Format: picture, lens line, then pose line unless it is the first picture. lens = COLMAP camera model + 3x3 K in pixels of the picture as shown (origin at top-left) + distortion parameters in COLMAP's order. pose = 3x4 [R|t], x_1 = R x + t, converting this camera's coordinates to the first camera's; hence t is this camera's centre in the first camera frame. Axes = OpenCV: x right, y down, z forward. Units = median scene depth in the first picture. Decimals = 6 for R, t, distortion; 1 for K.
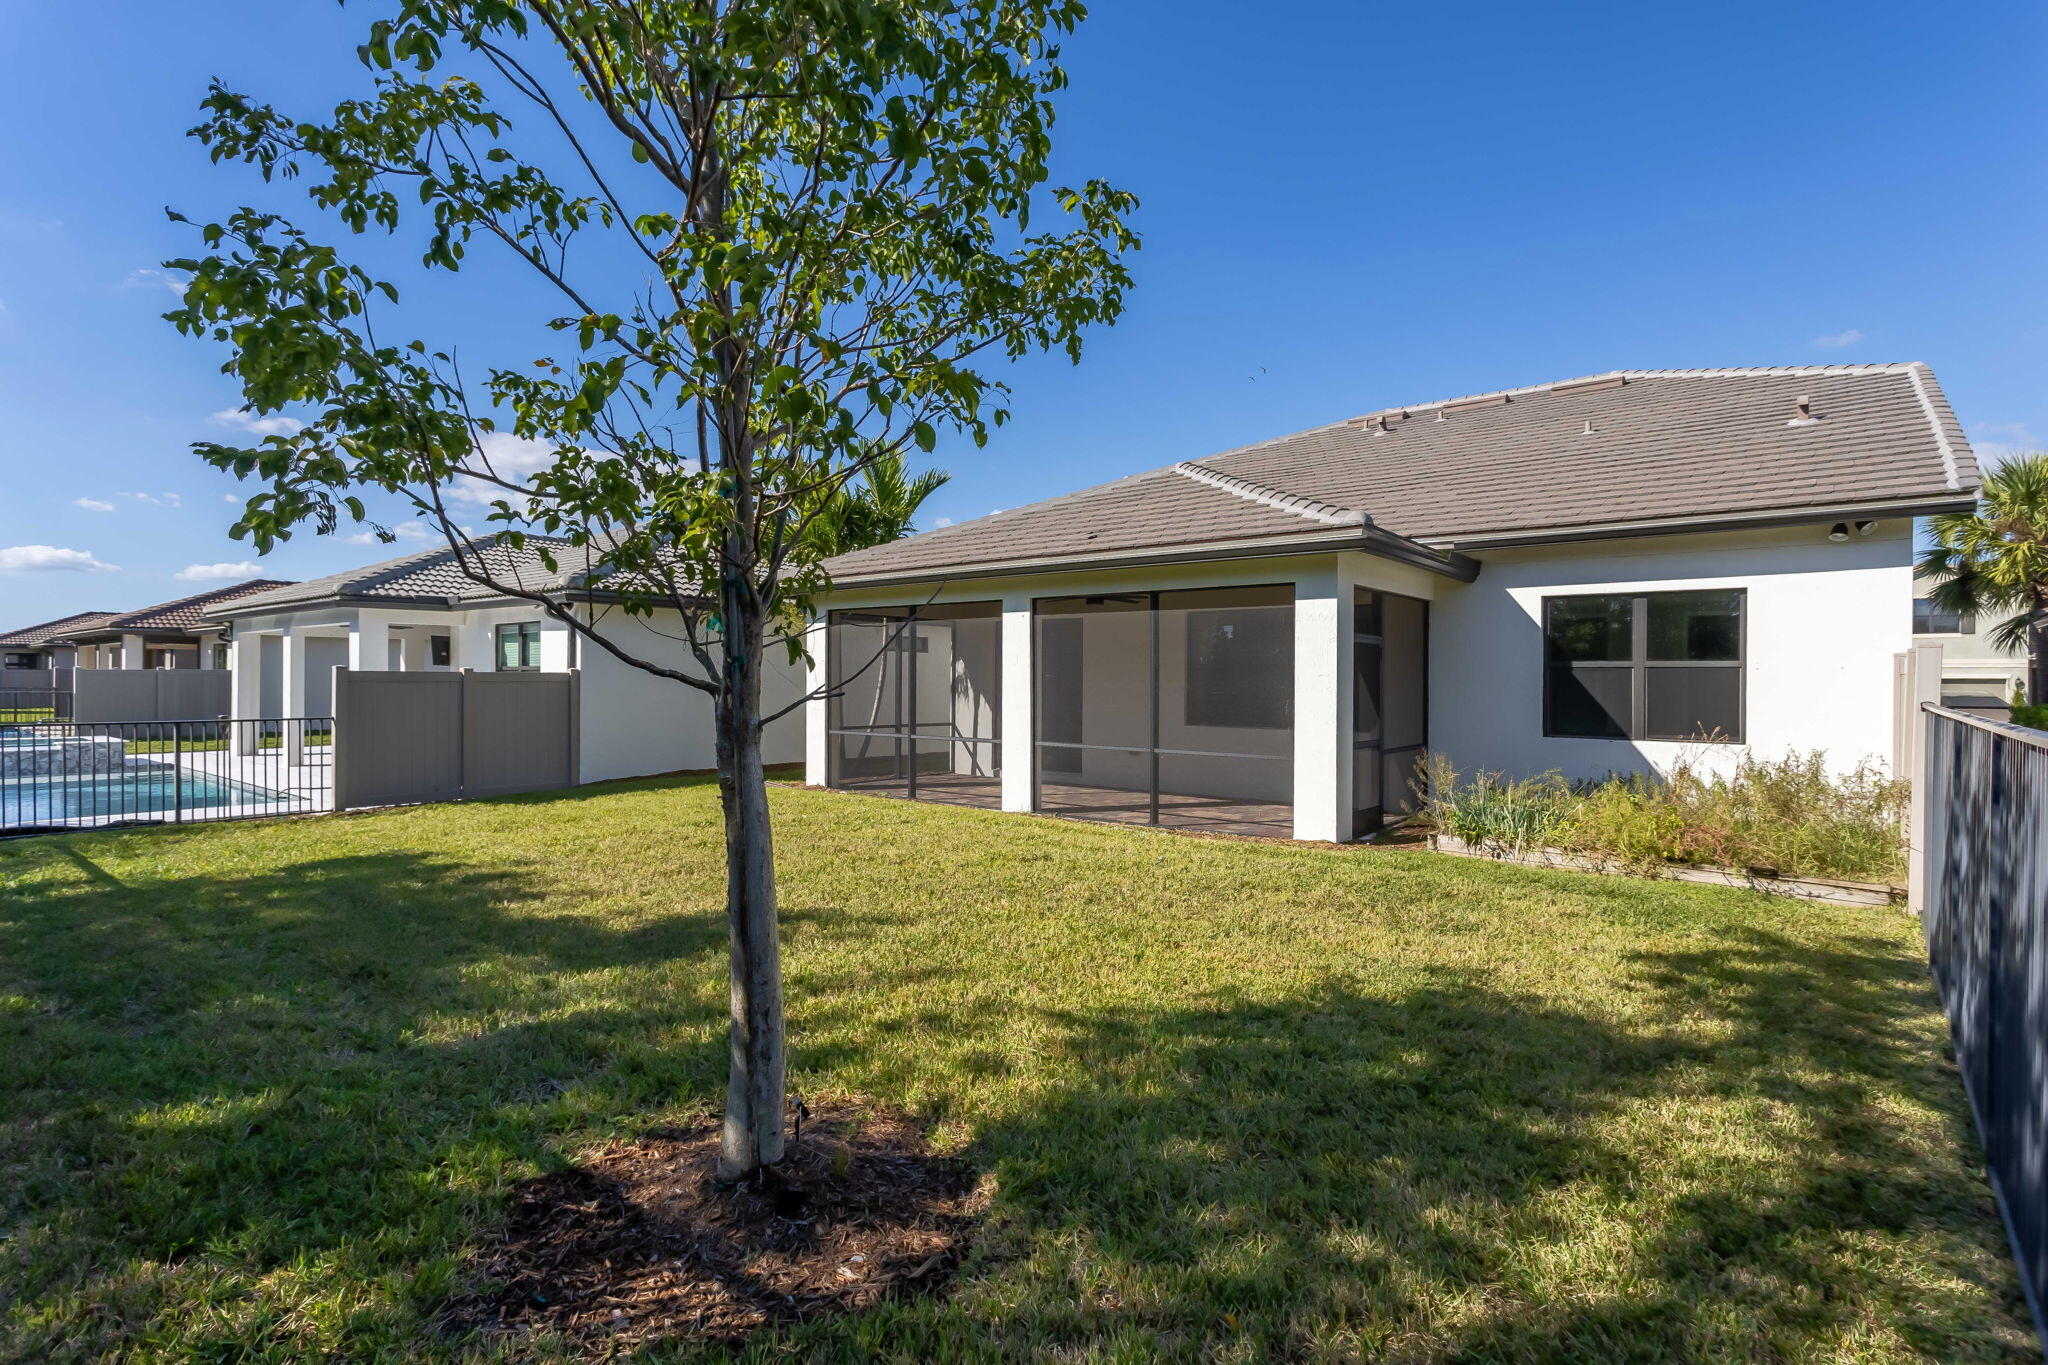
lens RADIAL K [[1008.3, 0, 1022.8], [0, 1008.3, 664.5], [0, 0, 1]] dist [0.000948, 0.000396]
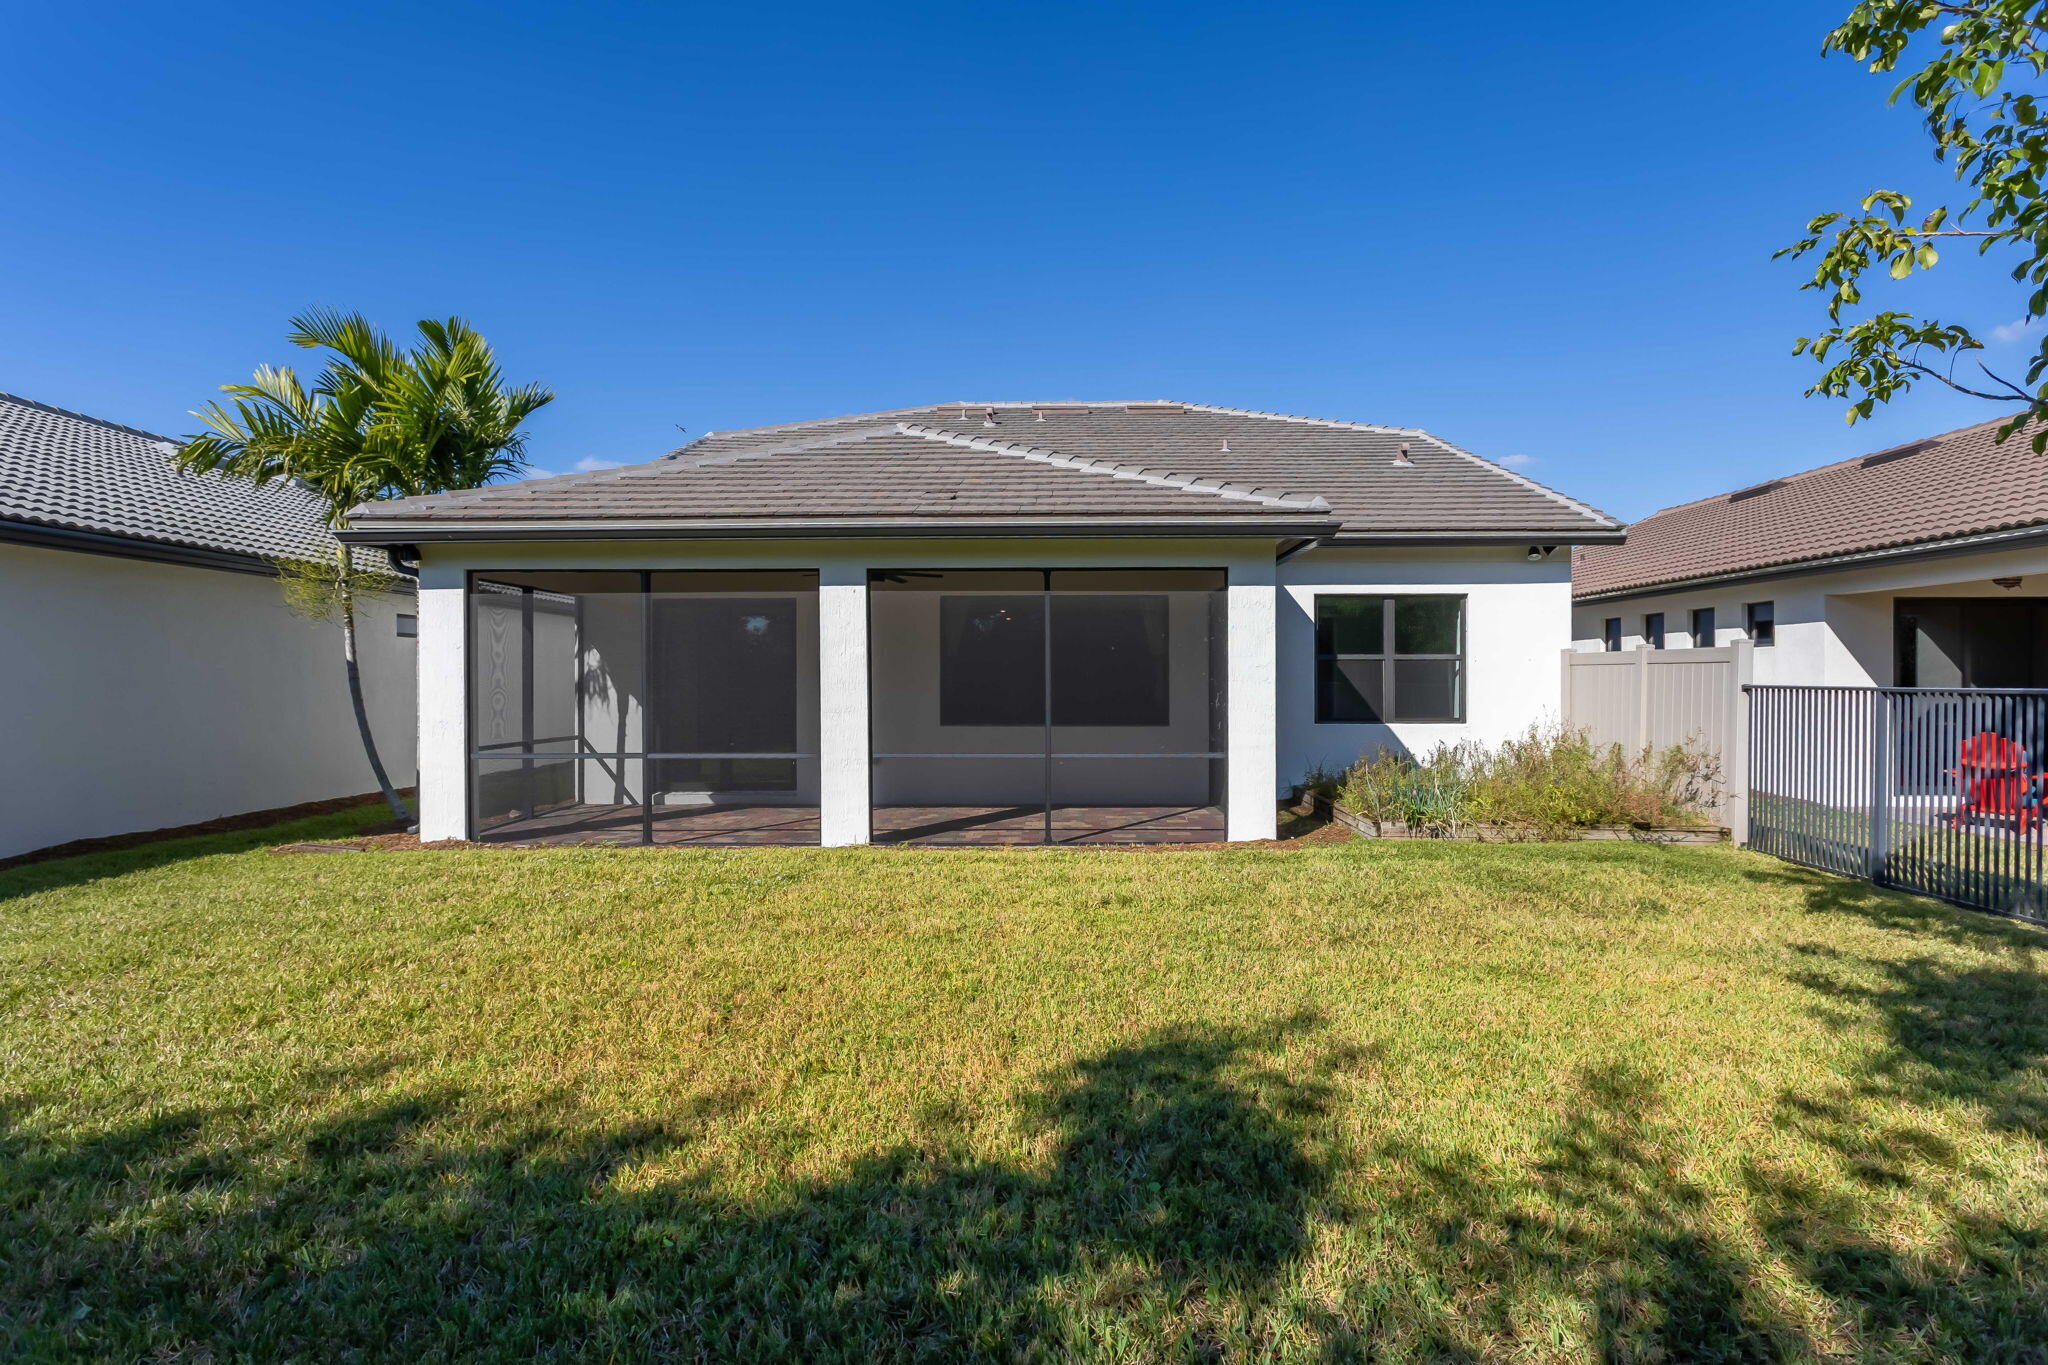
lens RADIAL K [[999.7, 0, 1016.6], [0, 999.7, 686.6], [0, 0, 1]] dist [-0.002413, -0.000124]
pose [[0.781347, -0.014930, 0.623918, -0.398622], [-0.002172, 0.999643, 0.026640, 0.004058], [-0.624093, -0.022170, 0.781035, 0.344637]]
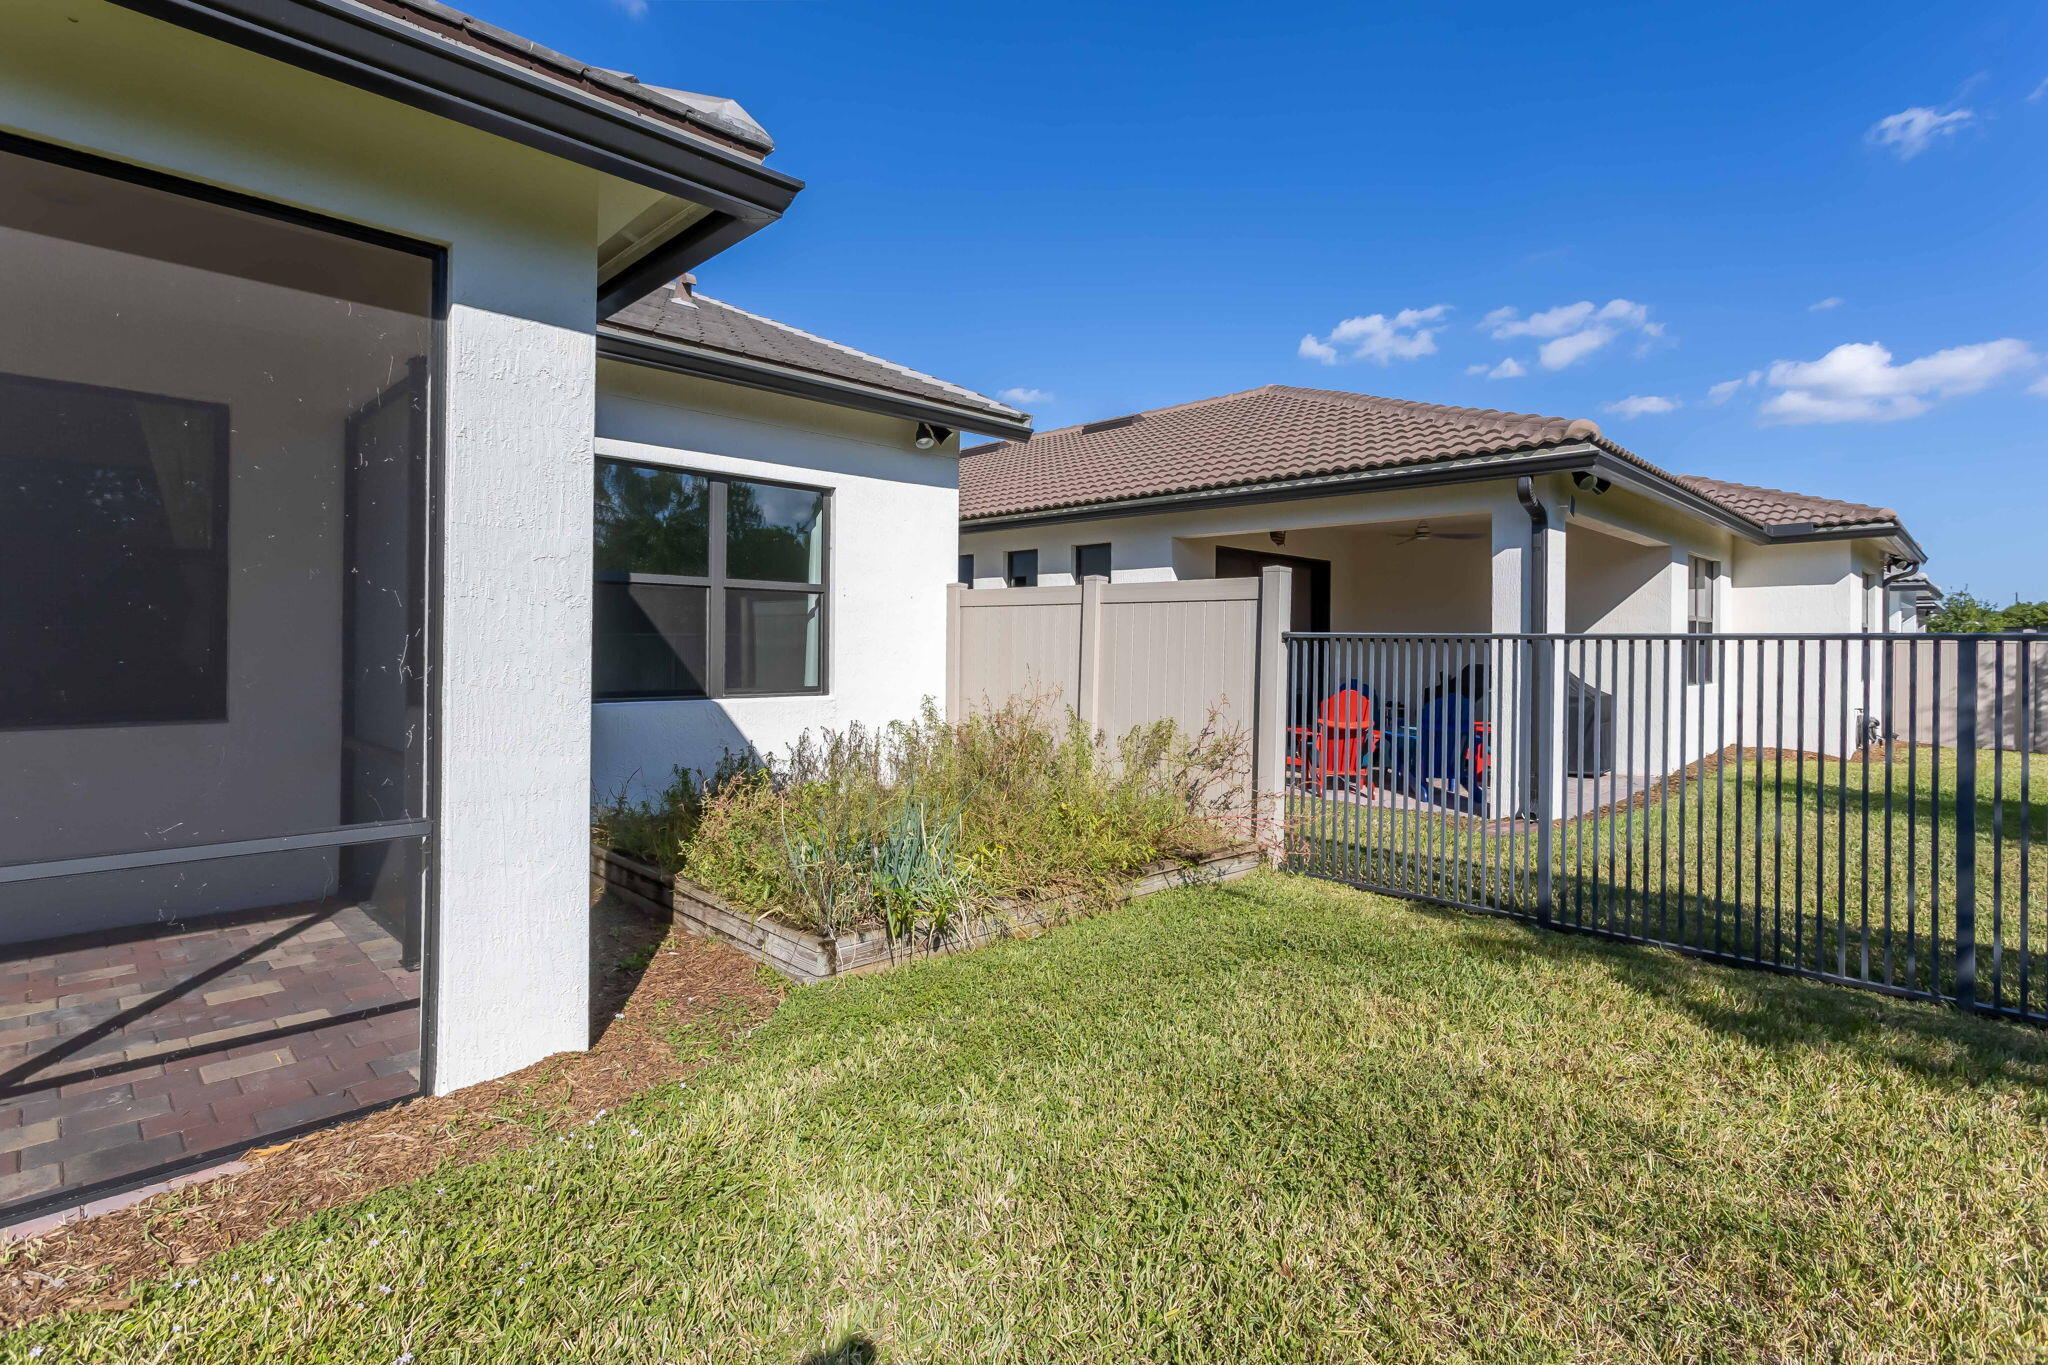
lens RADIAL K [[985.8, 0, 1015.0], [0, 985.8, 646.0], [0, 0, 1]] dist [-0.000539, 0.000018]
pose [[0.080468, -0.011098, 0.996695, -0.006719], [-0.024941, 0.999603, 0.013144, 0.026059], [-0.996445, -0.025916, 0.080159, 0.698802]]
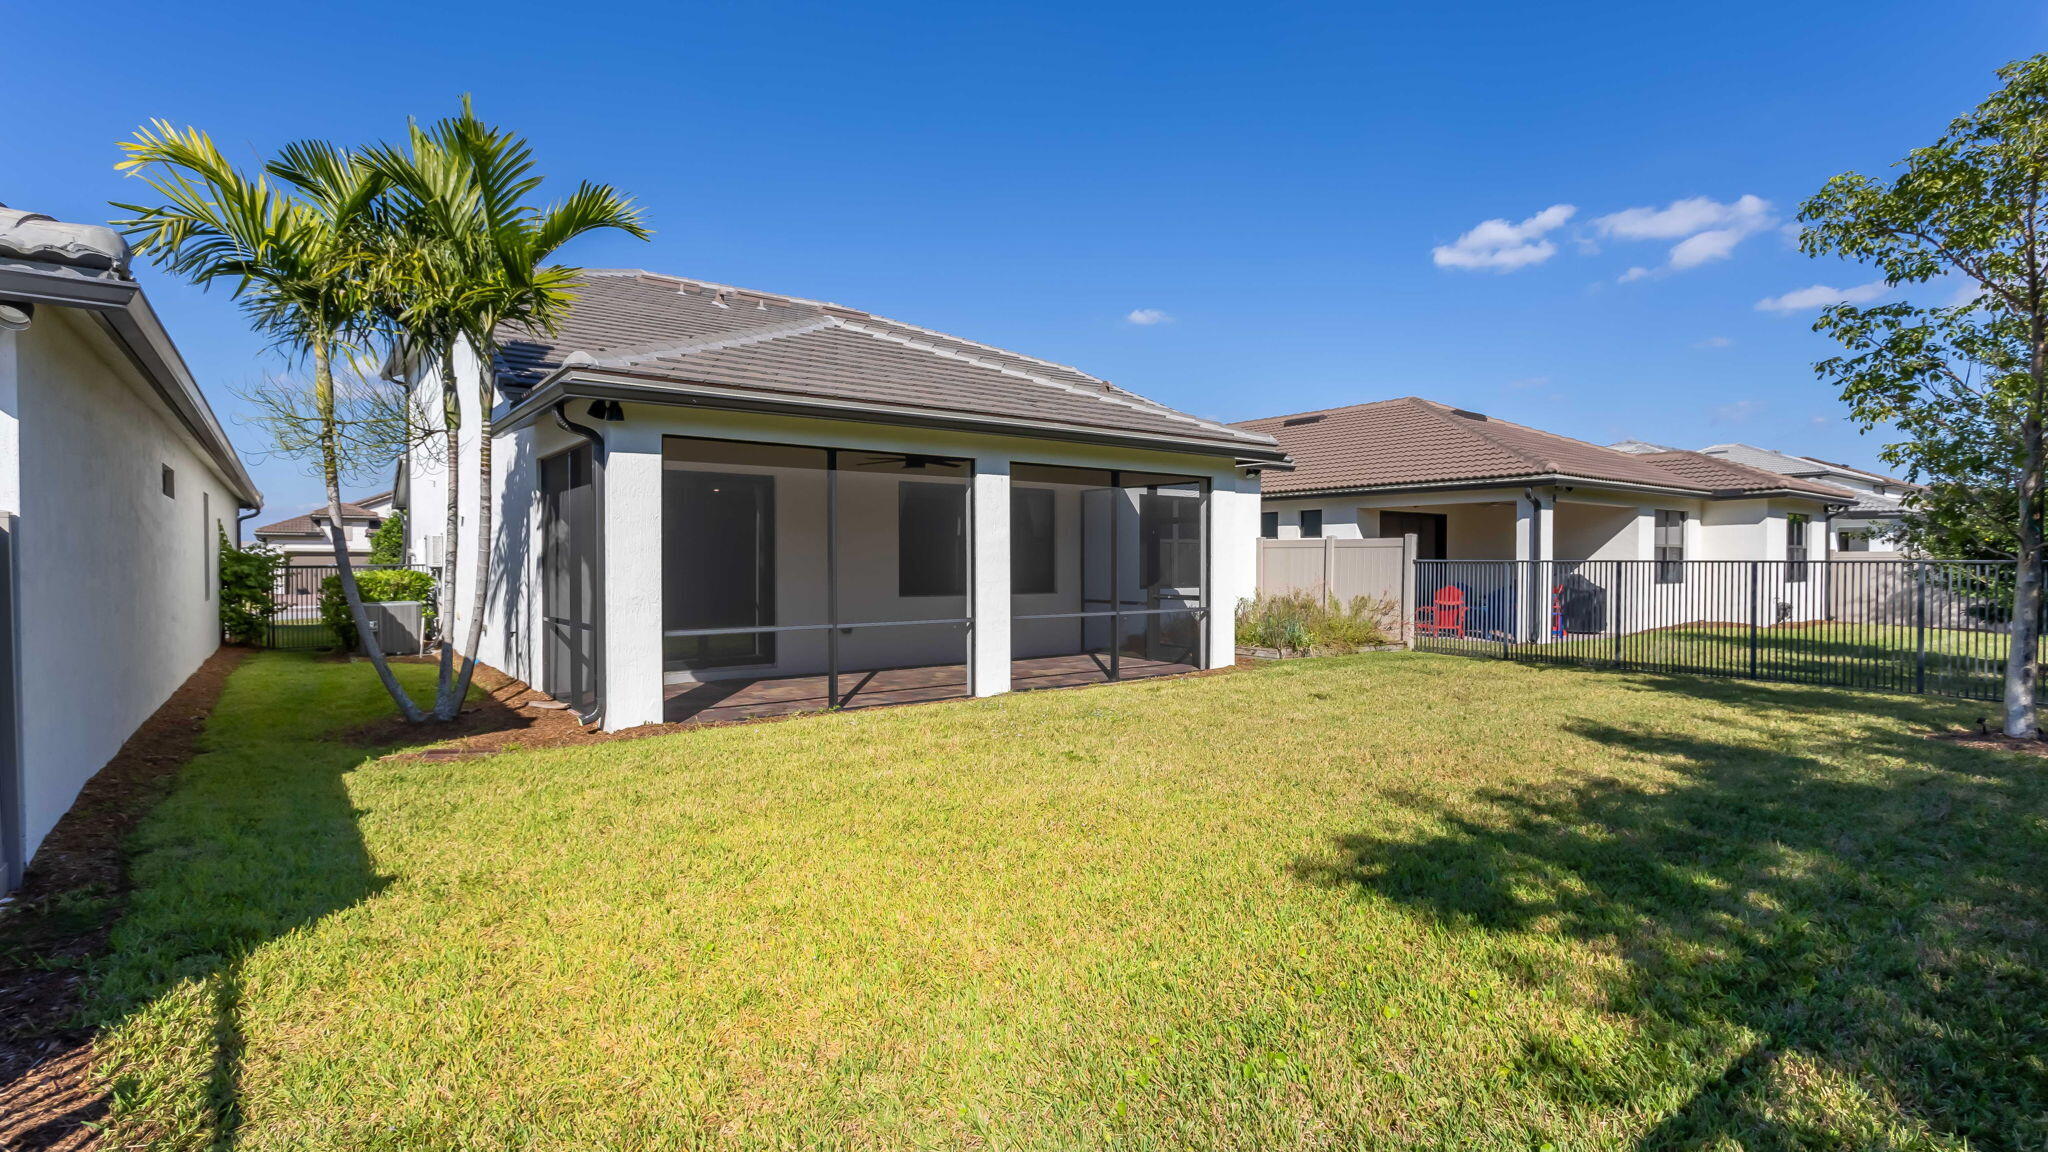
lens RADIAL K [[1039.6, 0, 1030.9], [0, 1039.6, 574.5], [0, 0, 1]] dist [-0.000158, 0.000107]
pose [[0.183090, -0.021262, 0.982866, -0.983283], [-0.015529, 0.999579, 0.024517, 0.014986], [-0.982974, -0.019751, 0.182682, 0.855517]]
